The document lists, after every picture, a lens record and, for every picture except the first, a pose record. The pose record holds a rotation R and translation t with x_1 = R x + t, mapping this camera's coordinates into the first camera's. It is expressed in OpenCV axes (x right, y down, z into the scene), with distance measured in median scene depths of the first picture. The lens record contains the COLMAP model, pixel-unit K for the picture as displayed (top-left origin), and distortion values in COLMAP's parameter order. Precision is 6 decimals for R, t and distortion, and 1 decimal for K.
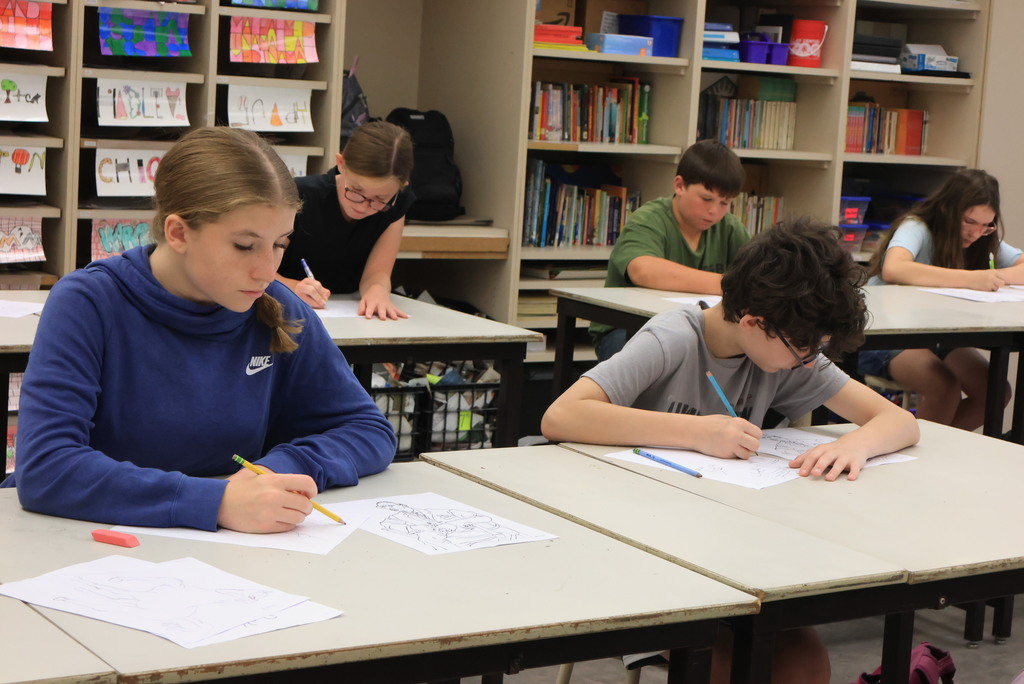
lens RADIAL K [[1914.8, 0, 513.2], [0, 1914.8, 339.7], [0, 0, 1]] dist [0.021833, 0.000000]
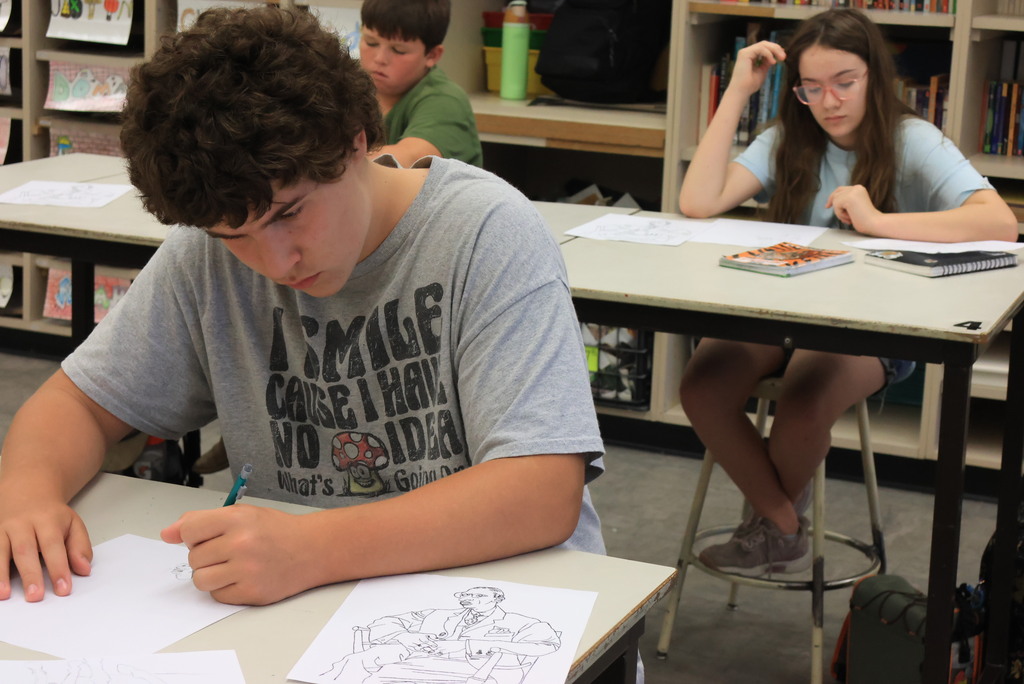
lens RADIAL K [[1914.8, 0, 512.5], [0, 1914.8, 342.3], [0, 0, 1]] dist [0.021833, 0.000000]
pose [[0.581982, 0.141672, -0.800766, 0.661504], [-0.116668, 0.989067, 0.090195, -0.035702], [0.804789, 0.040932, 0.592148, 0.575900]]
